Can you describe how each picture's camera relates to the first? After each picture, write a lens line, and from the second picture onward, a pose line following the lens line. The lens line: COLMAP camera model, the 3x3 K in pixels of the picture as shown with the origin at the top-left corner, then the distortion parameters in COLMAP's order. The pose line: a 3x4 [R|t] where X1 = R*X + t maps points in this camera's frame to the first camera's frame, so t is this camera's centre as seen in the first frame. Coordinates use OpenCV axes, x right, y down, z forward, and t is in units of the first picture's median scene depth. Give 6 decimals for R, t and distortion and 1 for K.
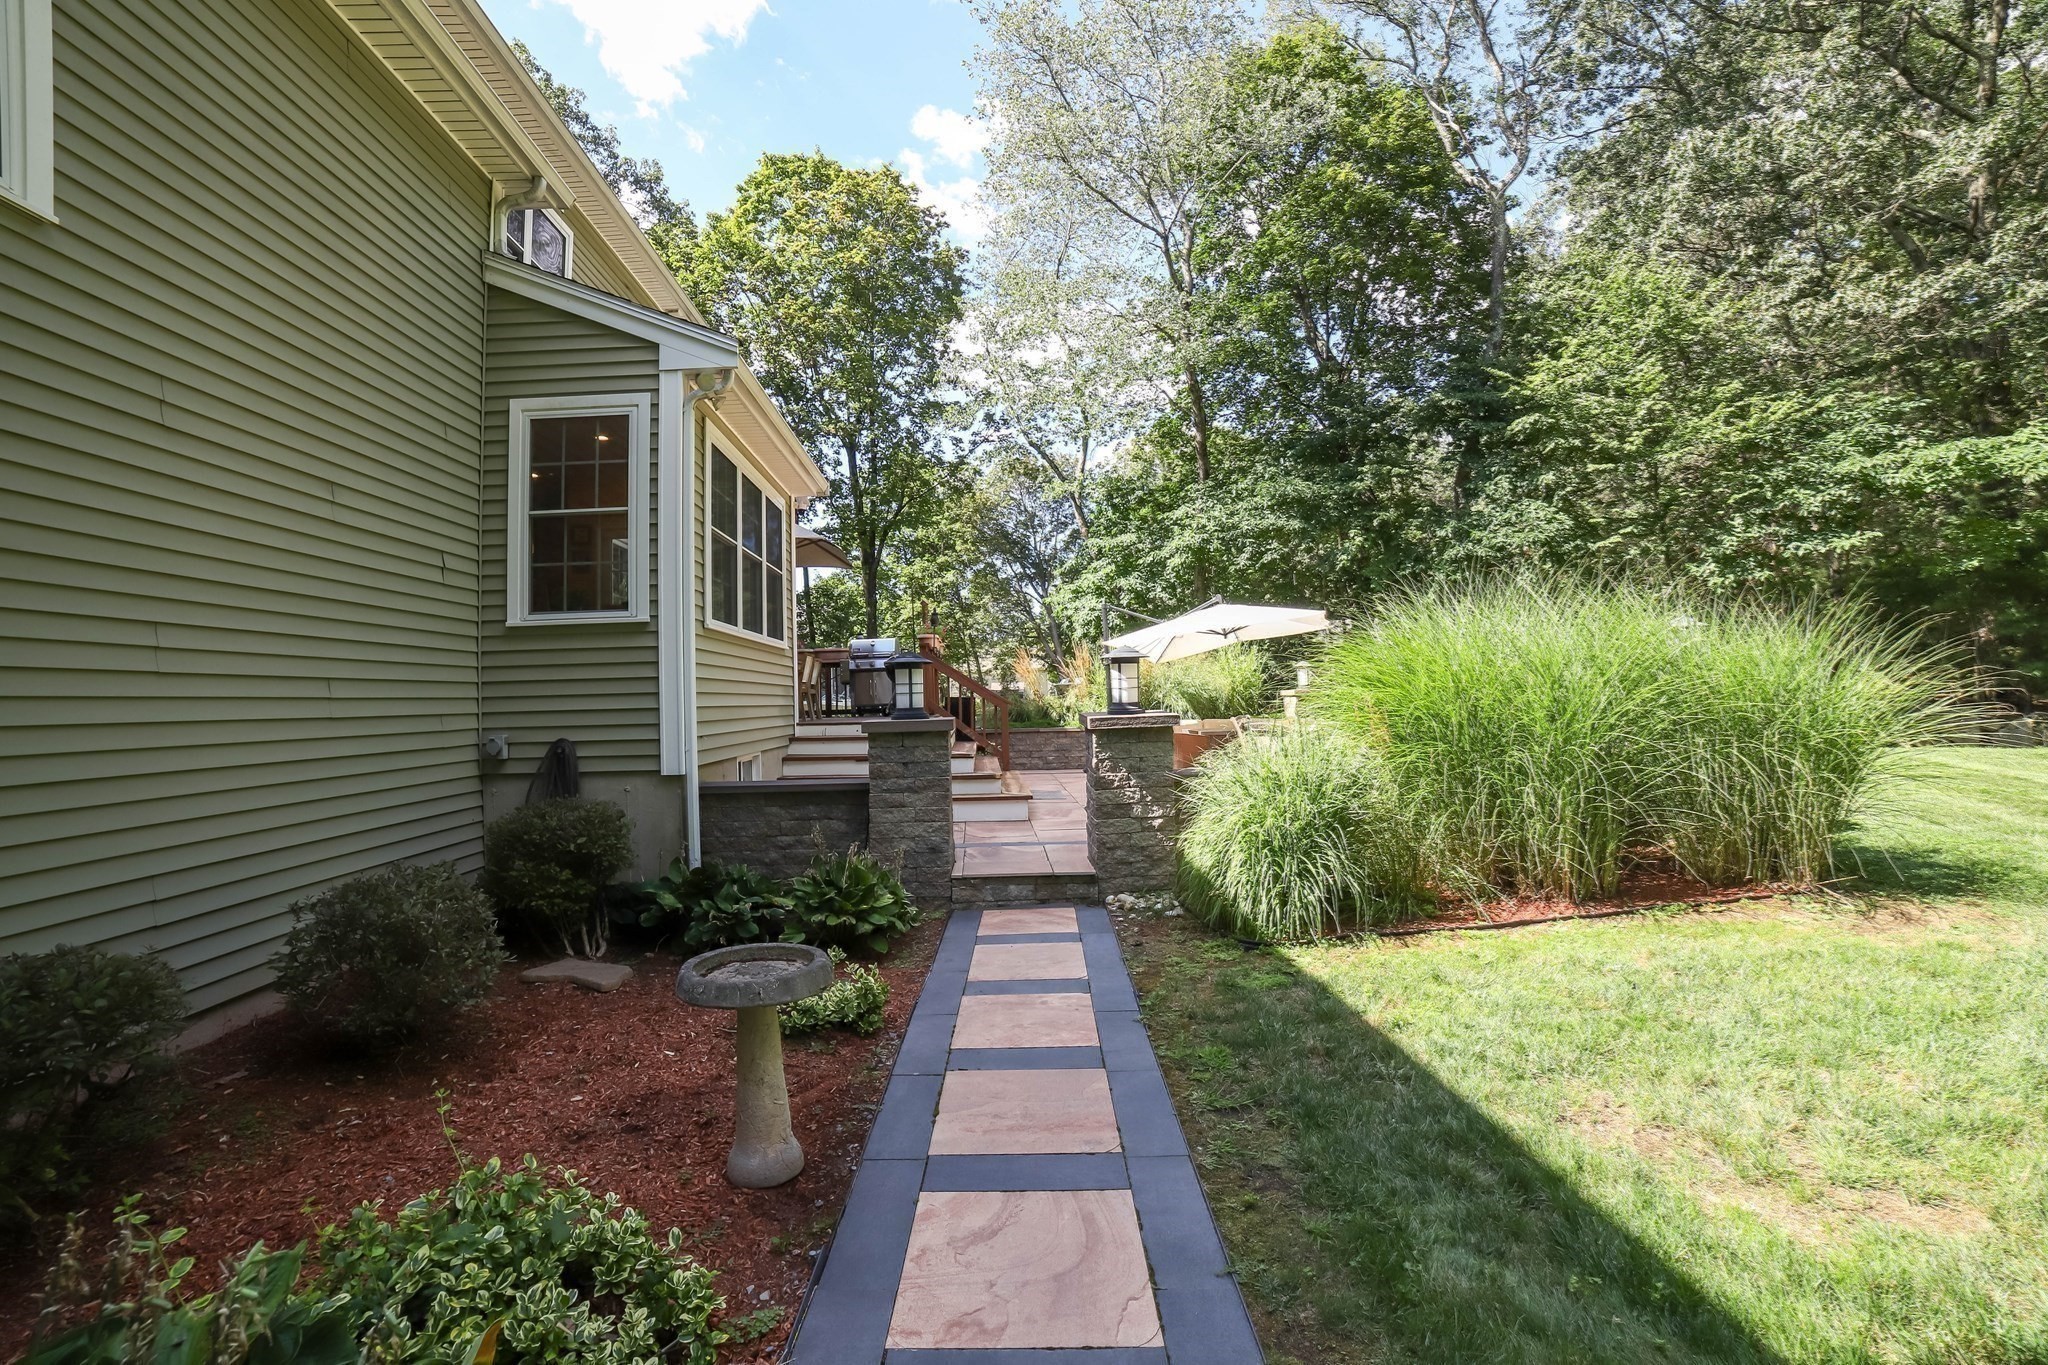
lens RADIAL K [[850.0, 0, 1024.0], [0, 850.0, 682.5], [0, 0, 1]] dist [-0.000701, 0.000148]
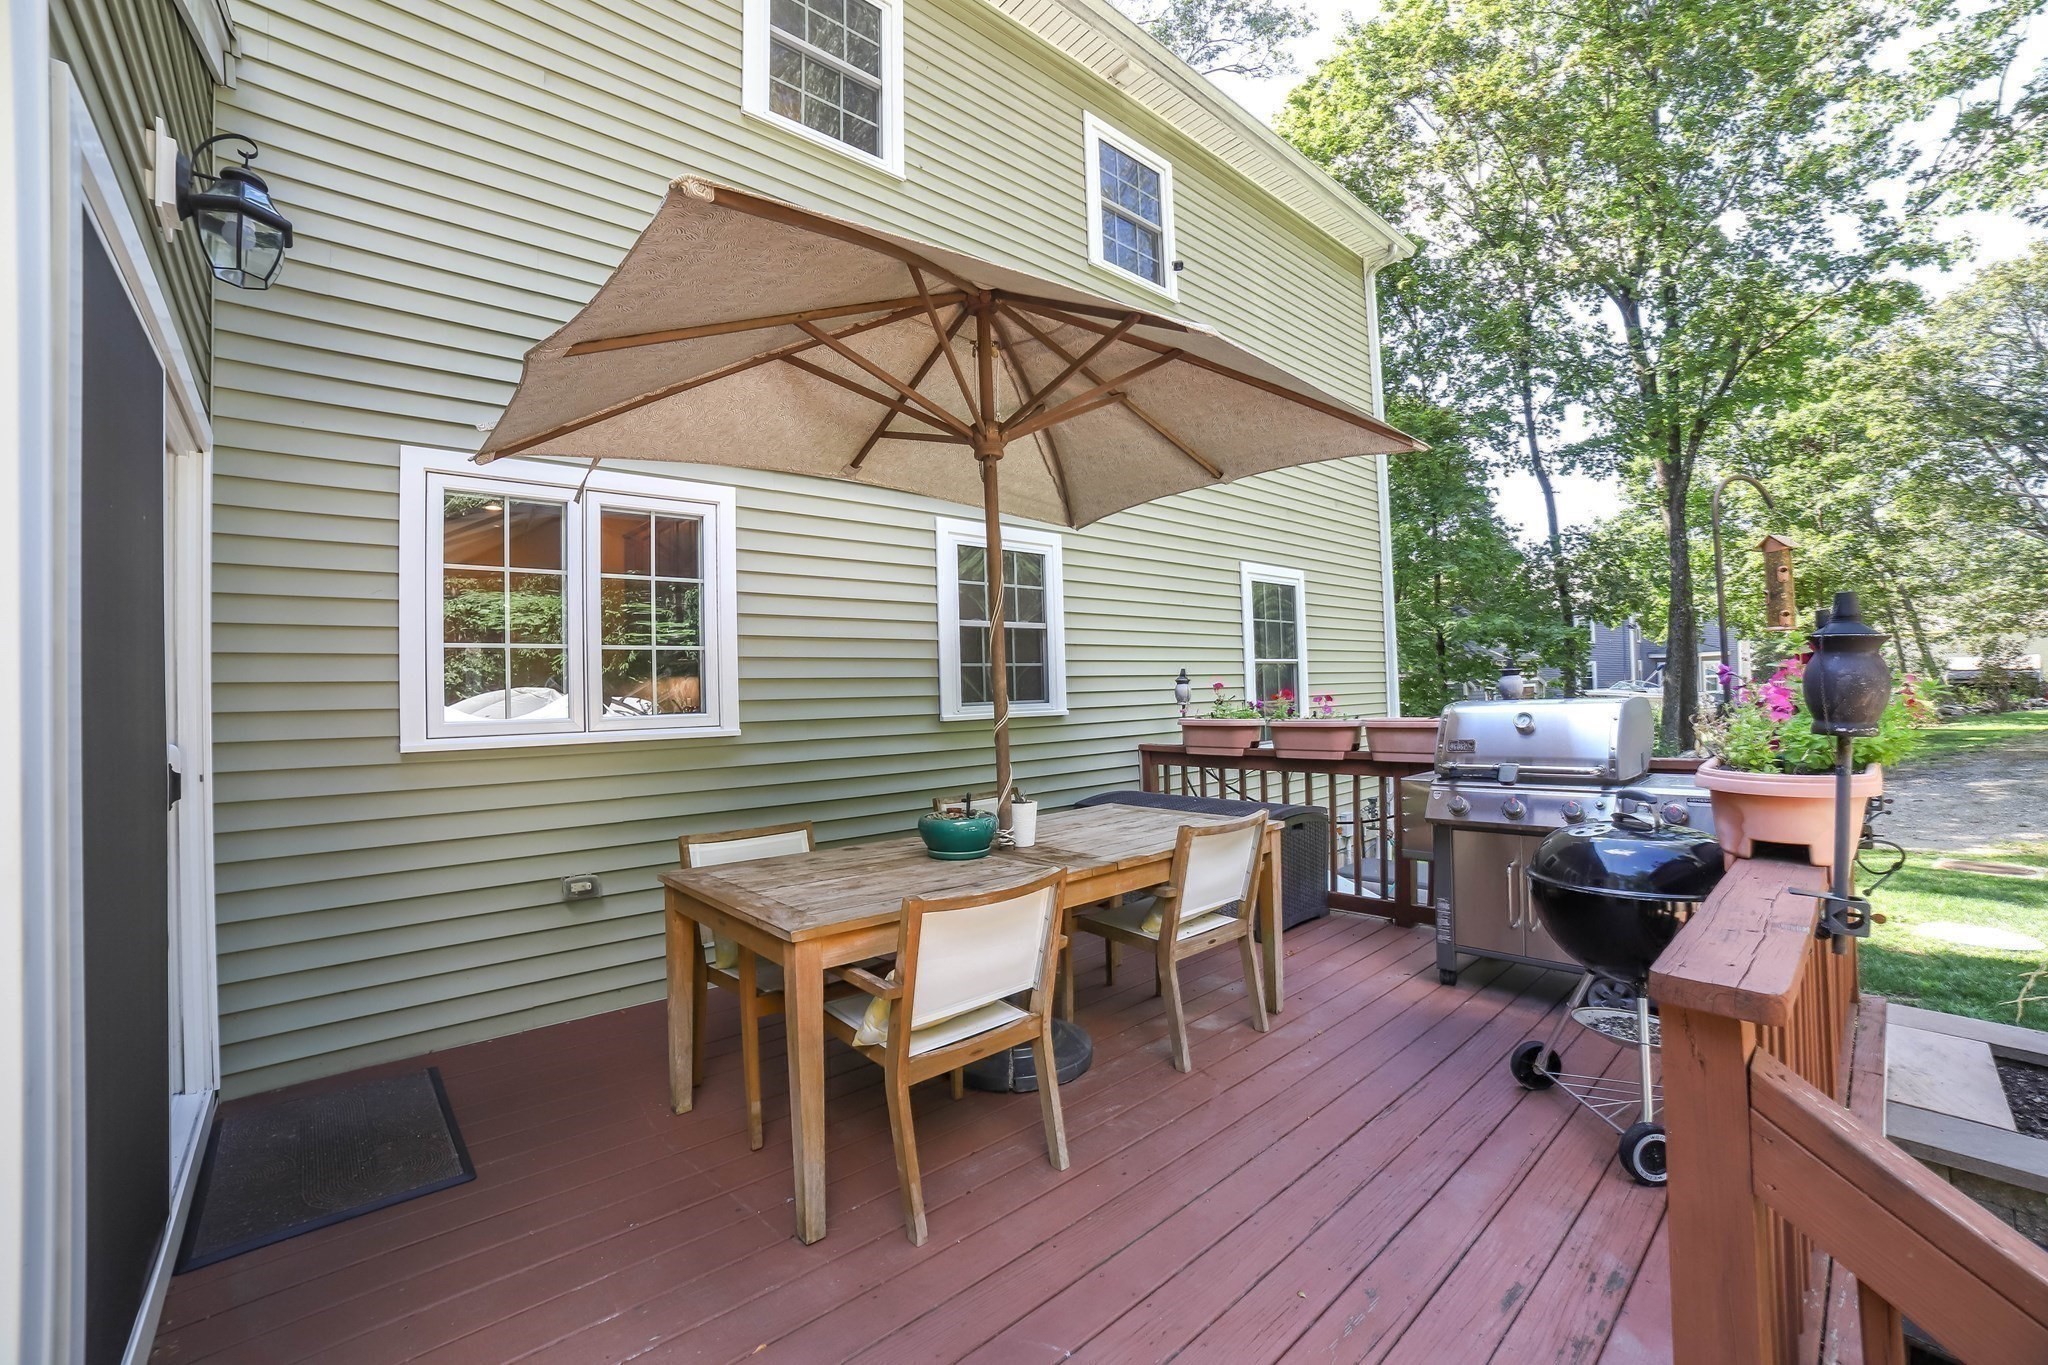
lens RADIAL K [[850.0, 0, 1024.0], [0, 850.0, 682.5], [0, 0, 1]] dist [-0.000701, 0.000148]
pose [[0.651134, -0.003504, -0.758955, -0.019160], [0.023956, 0.999586, 0.015938, -0.016002], [0.758585, -0.028560, 0.650948, 0.227170]]
